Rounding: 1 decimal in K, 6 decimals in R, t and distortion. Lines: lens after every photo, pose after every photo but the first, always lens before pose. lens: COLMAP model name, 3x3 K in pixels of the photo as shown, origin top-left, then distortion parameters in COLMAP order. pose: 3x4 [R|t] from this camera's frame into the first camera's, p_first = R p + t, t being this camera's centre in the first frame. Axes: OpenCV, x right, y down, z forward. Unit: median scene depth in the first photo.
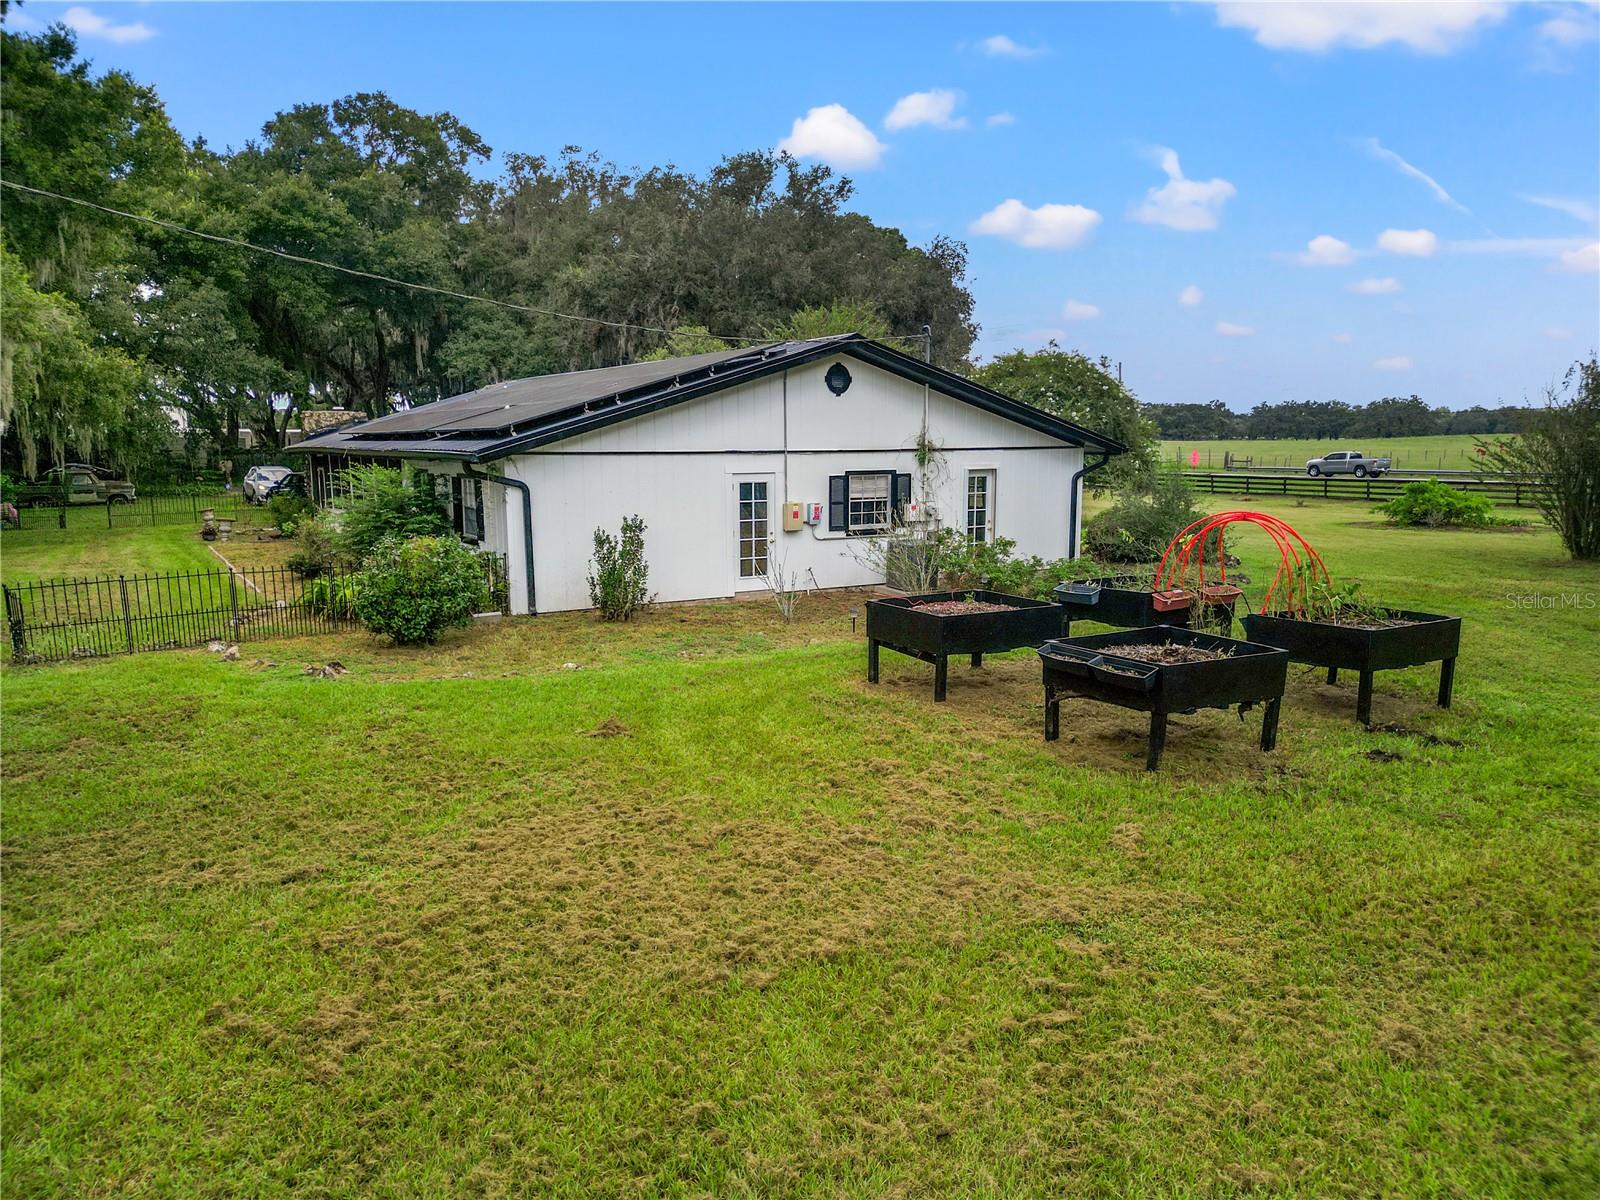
lens RADIAL K [[1157.8, 0, 779.4], [0, 1157.8, 581.6], [0, 0, 1]] dist [0.065676, -0.059624]
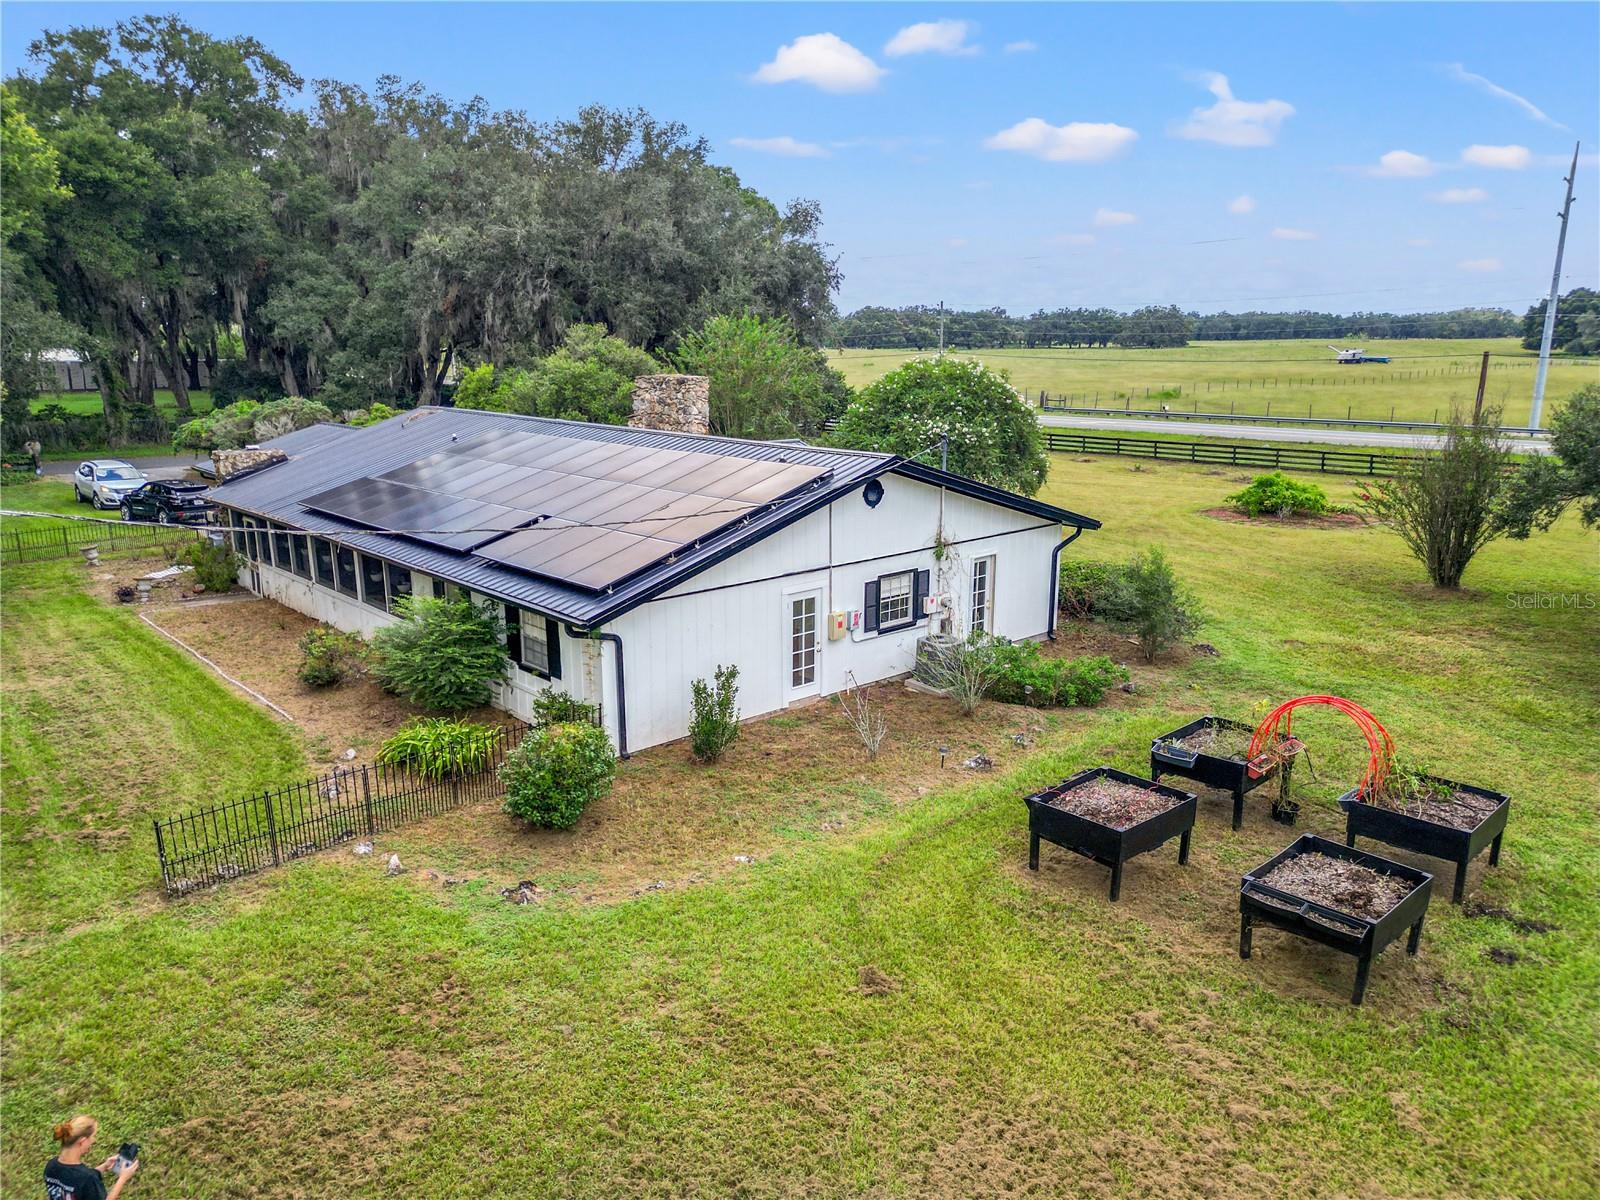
lens RADIAL K [[1157.8, 0, 790.8], [0, 1157.8, 595.0], [0, 0, 1]] dist [0.065676, -0.059624]
pose [[0.982230, -0.042368, 0.182836, -0.206860], [0.024958, 0.995021, 0.096493, -0.174924], [-0.186014, -0.090215, 0.978397, -0.023088]]
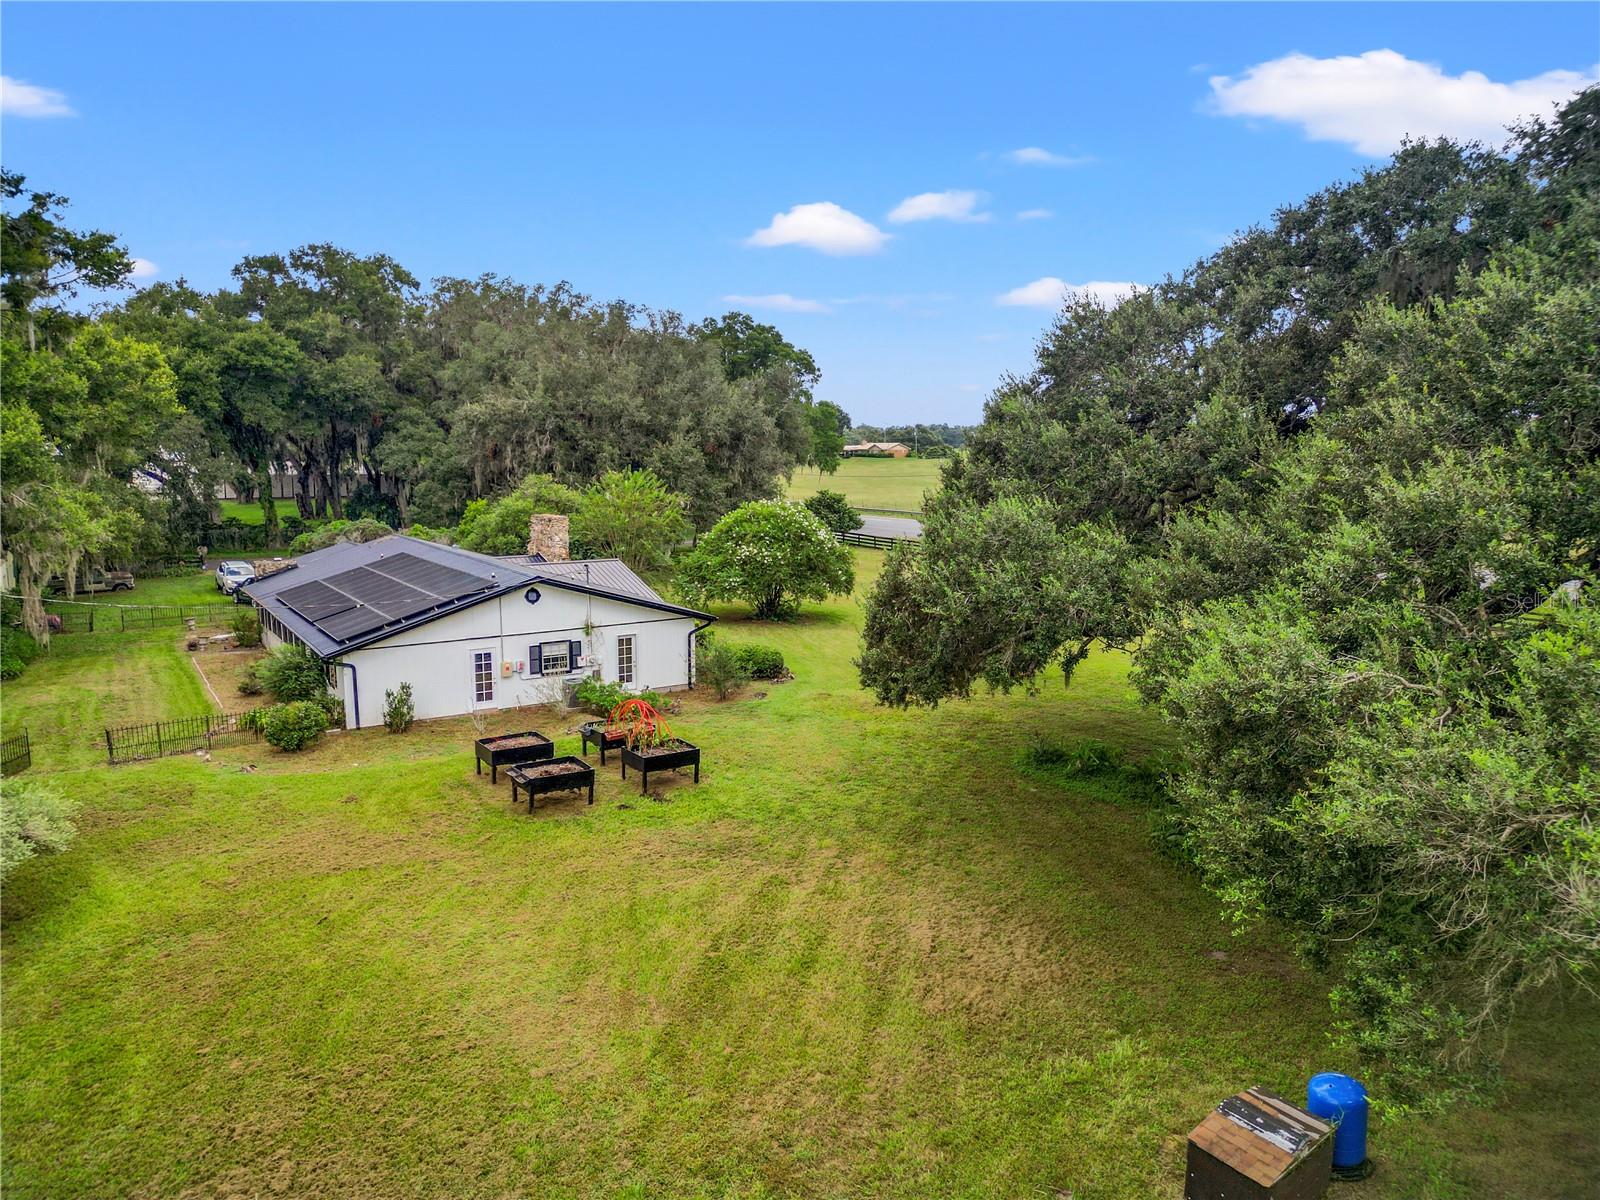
lens RADIAL K [[1157.8, 0, 764.4], [0, 1157.8, 577.8], [0, 0, 1]] dist [0.065676, -0.059624]
pose [[0.999972, -0.001466, 0.007402, 0.389621], [0.001514, 0.999977, -0.006537, -0.179289], [-0.007392, 0.006548, 0.999951, -0.838840]]
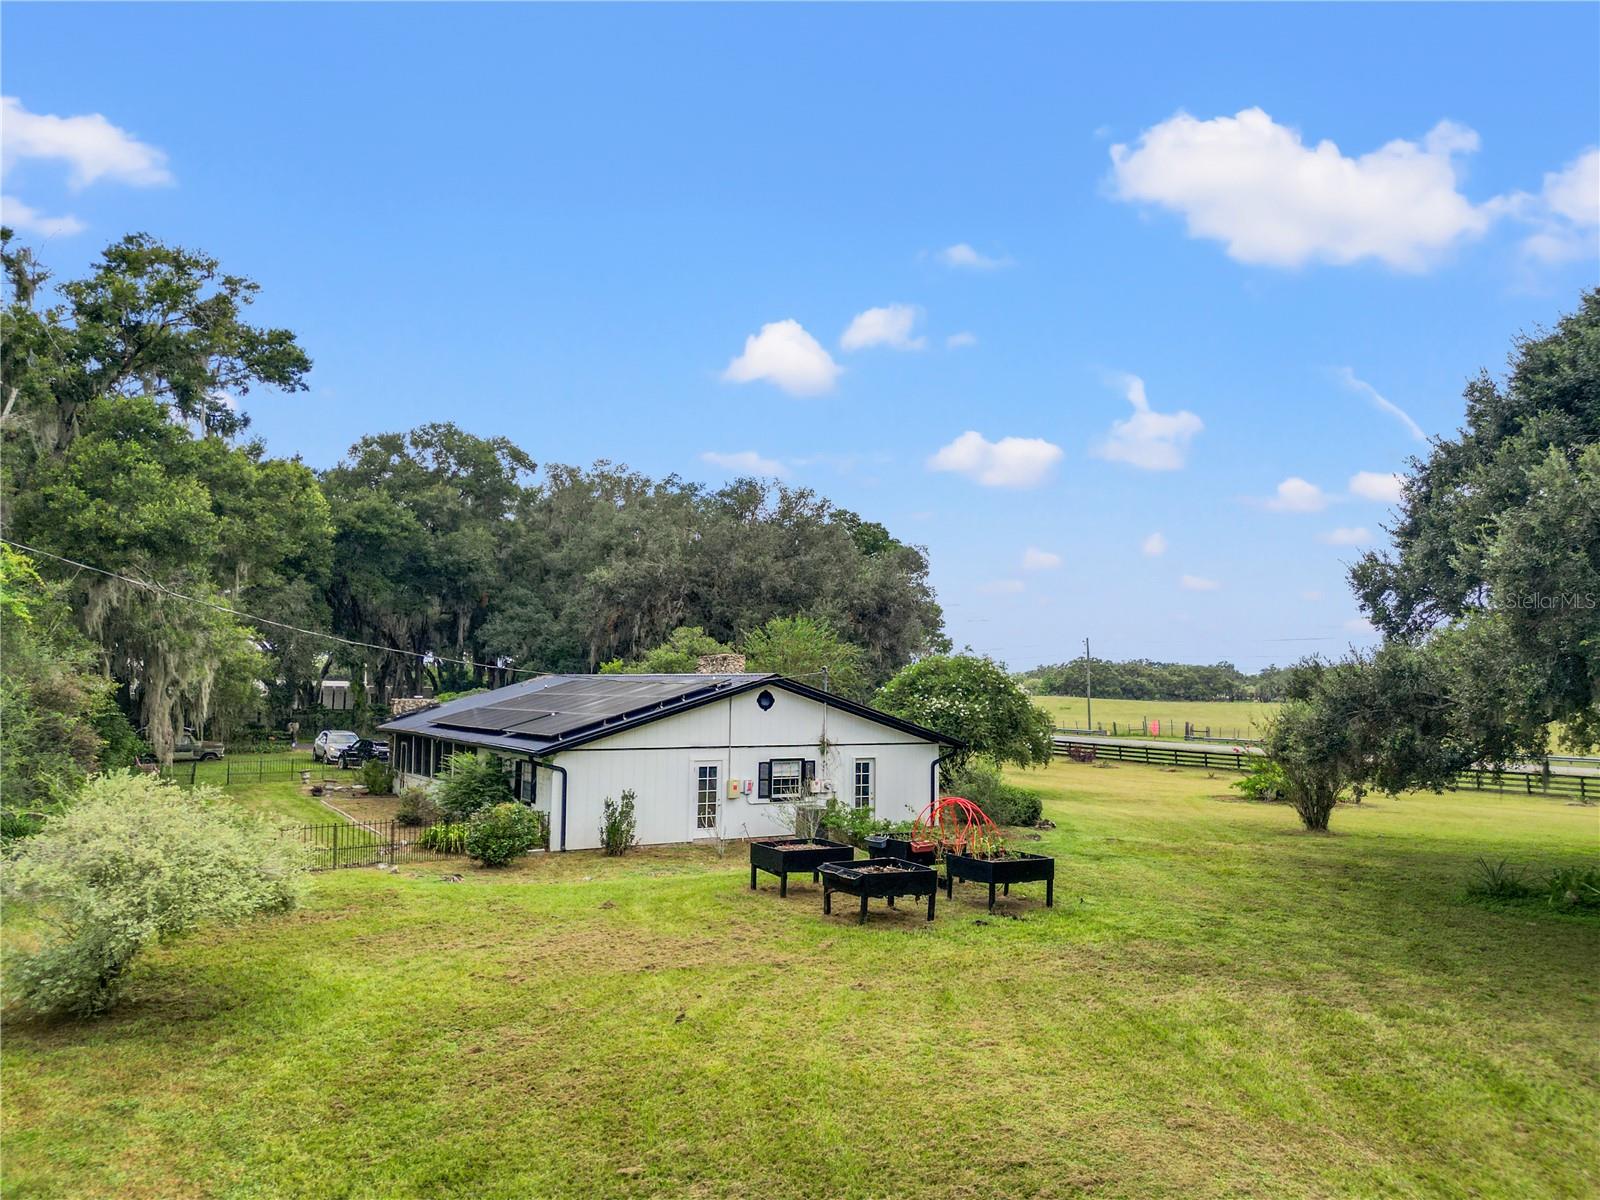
lens RADIAL K [[1157.8, 0, 792.1], [0, 1157.8, 572.6], [0, 0, 1]] dist [0.065676, -0.059624]
pose [[0.999868, 0.016116, -0.002076, 0.082409], [-0.016176, 0.975099, -0.221181, 0.003374], [-0.001540, 0.221186, 0.975230, -0.537206]]
